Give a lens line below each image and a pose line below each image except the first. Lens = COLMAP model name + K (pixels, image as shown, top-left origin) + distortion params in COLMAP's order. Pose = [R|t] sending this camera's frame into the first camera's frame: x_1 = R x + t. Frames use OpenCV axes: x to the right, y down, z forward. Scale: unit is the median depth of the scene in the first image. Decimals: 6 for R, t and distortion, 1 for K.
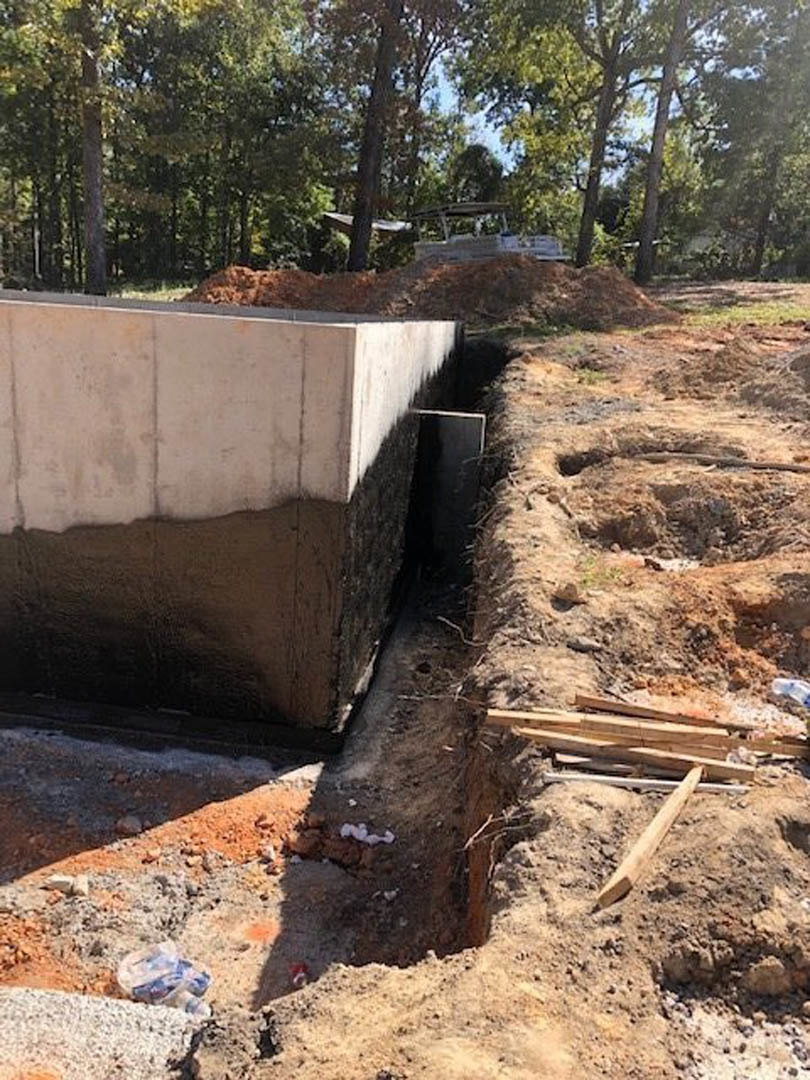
lens RADIAL K [[880.1, 0, 402.5], [0, 880.1, 518.1], [0, 0, 1]] dist [0.046297, -0.078492]
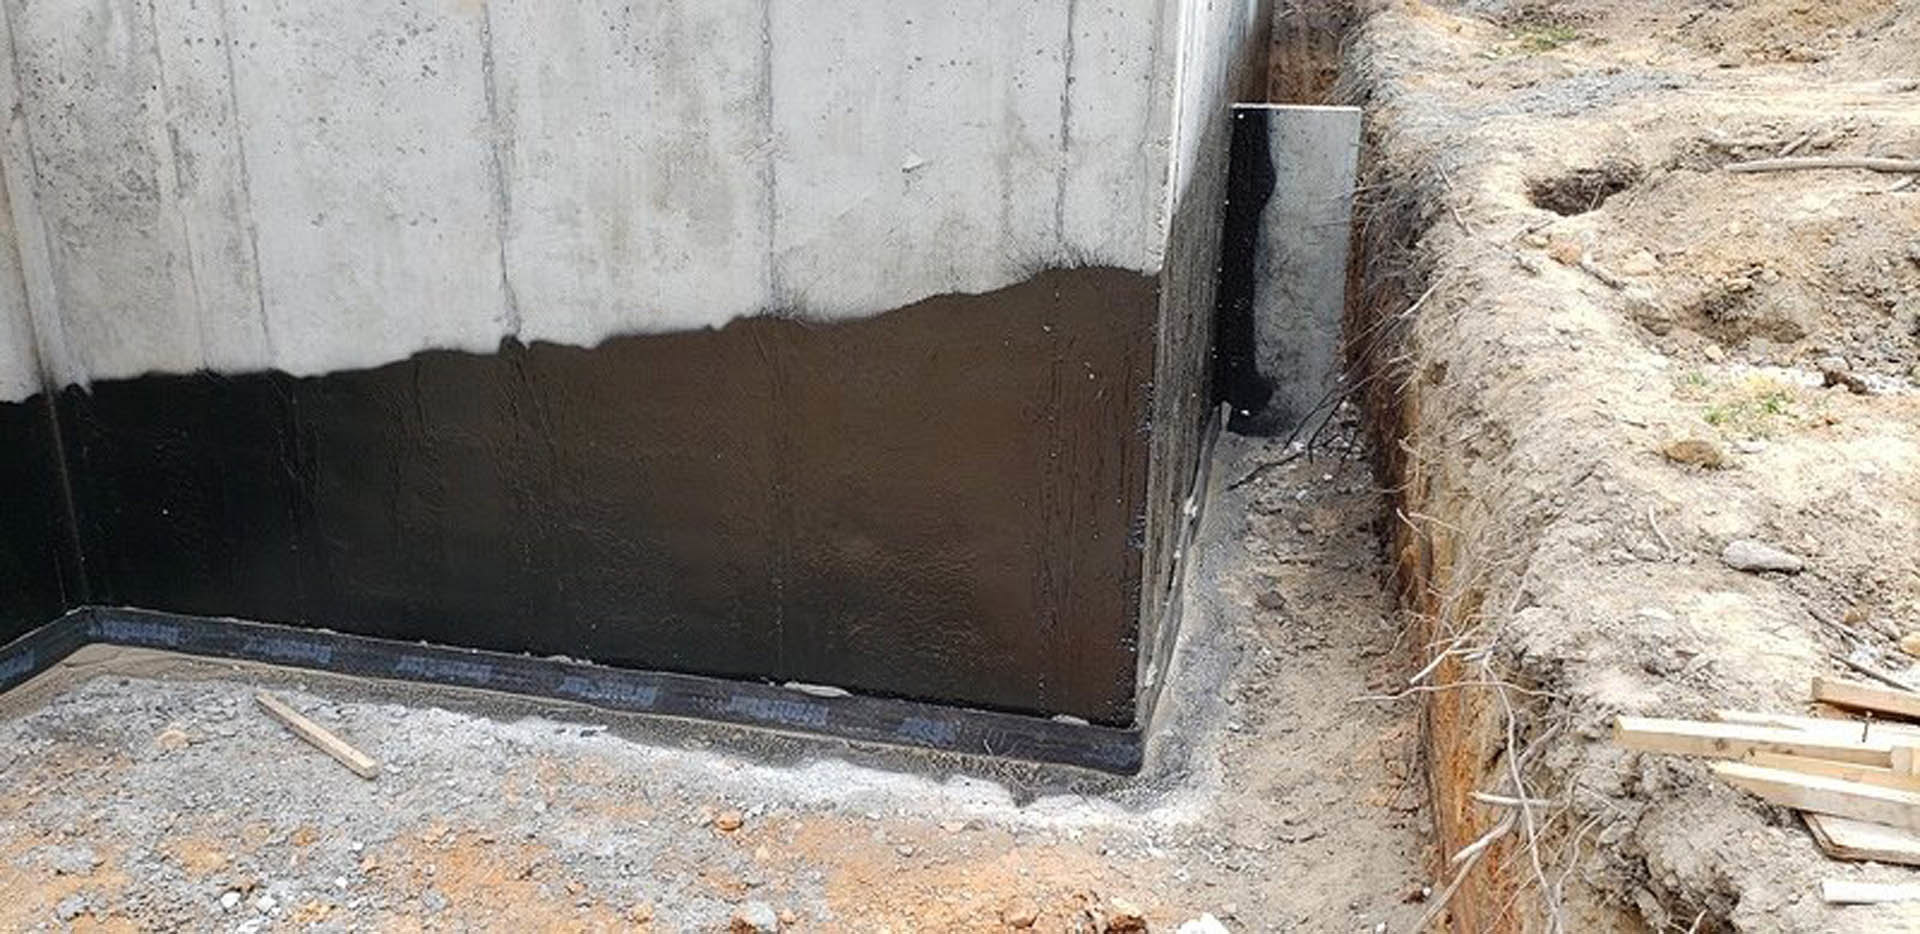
lens RADIAL K [[1498.2, 0, 954.4], [0, 1498.2, 468.8], [0, 0, 1]] dist [0.000961, 0.004384]
pose [[0.994409, -0.015678, -0.104425, -0.090091], [0.024681, 0.996034, 0.085485, 0.017757], [0.102670, -0.087584, 0.990852, 0.163035]]
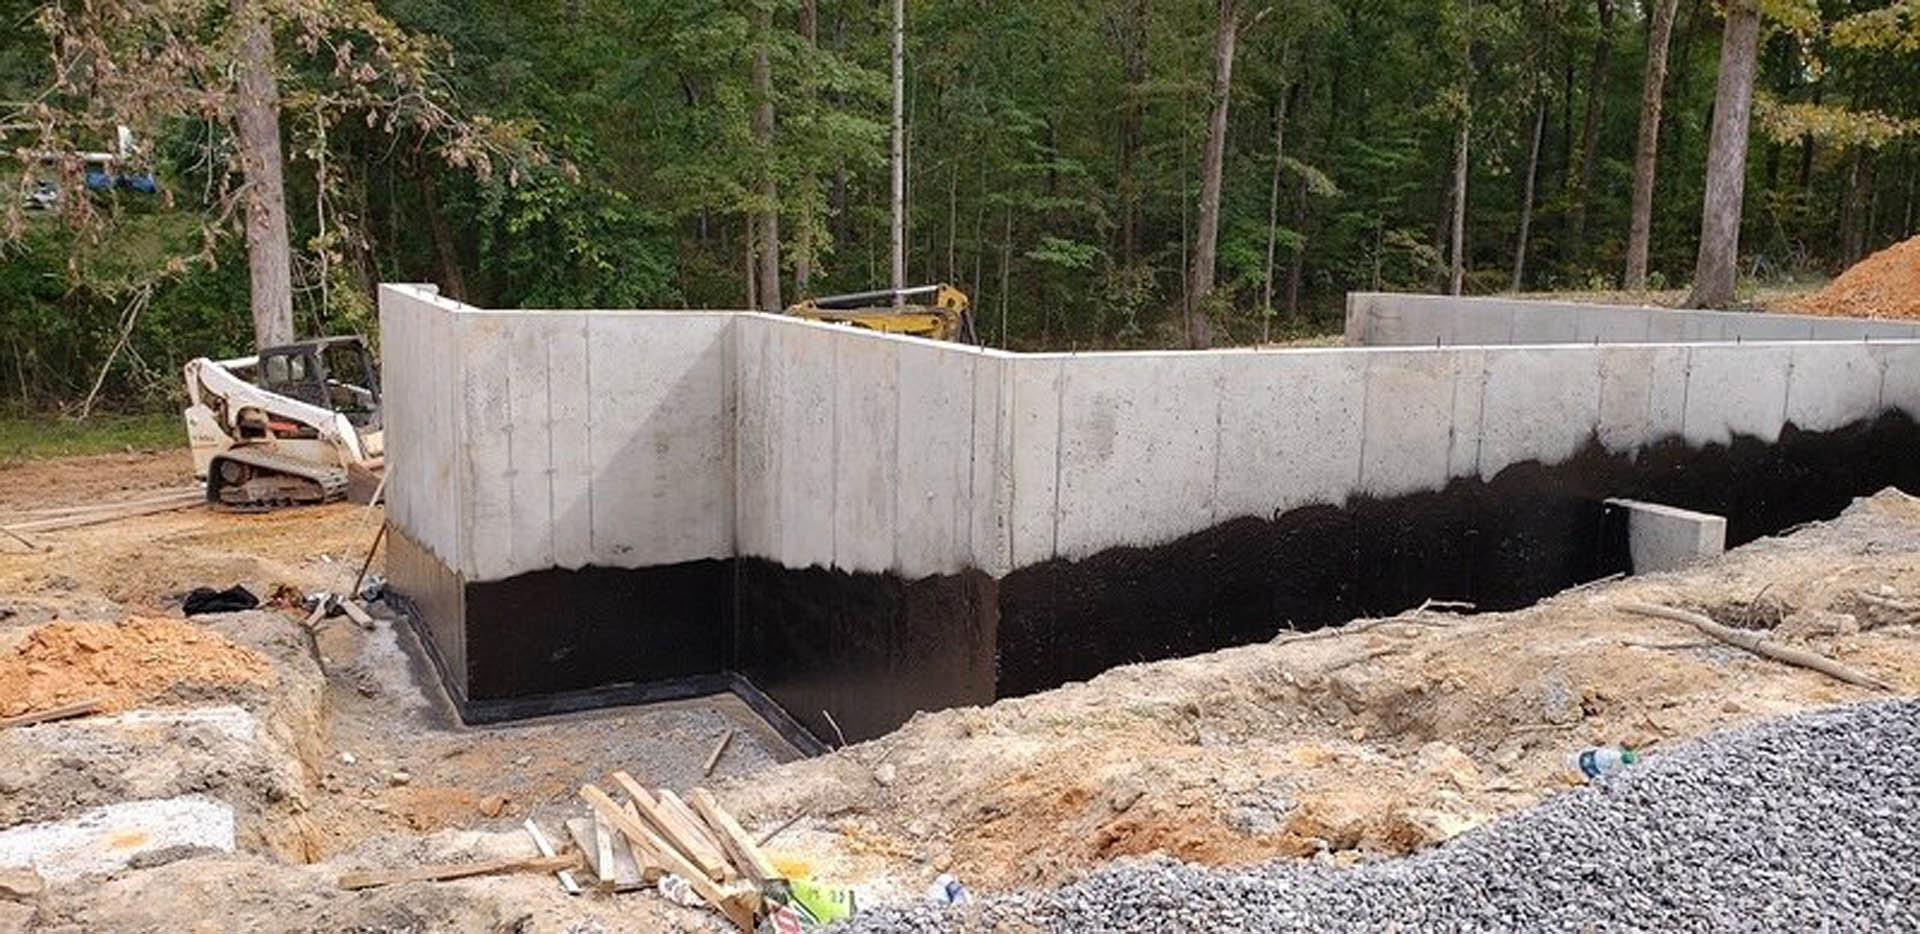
lens RADIAL K [[1498.2, 0, 954.4], [0, 1498.2, 468.8], [0, 0, 1]] dist [0.000961, 0.004384]
pose [[0.557097, 0.067961, -0.827662, 0.980890], [-0.174573, 0.983960, -0.036709, -0.055811], [0.811891, 0.164938, 0.560025, 0.207318]]
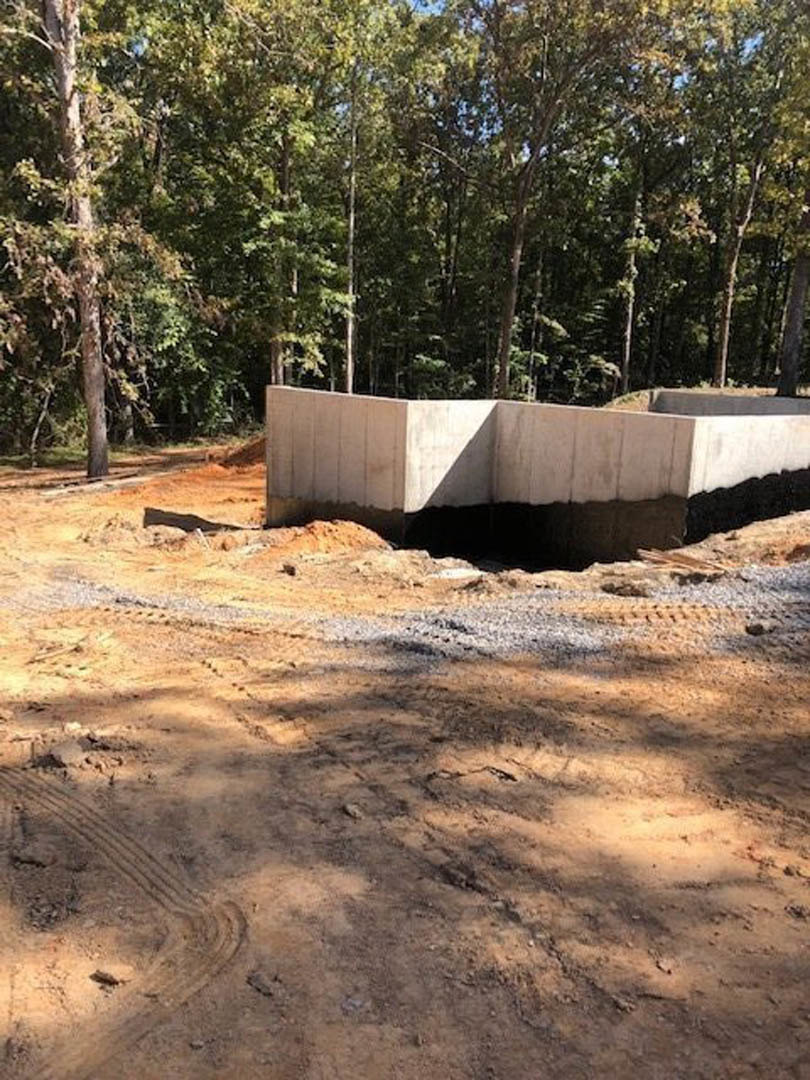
lens RADIAL K [[880.1, 0, 402.5], [0, 880.1, 518.1], [0, 0, 1]] dist [0.046297, -0.078492]
pose [[0.667718, 0.090387, -0.738906, 1.085233], [-0.162114, 0.986434, -0.025830, 0.200627], [0.726548, 0.137034, 0.673313, -0.984139]]
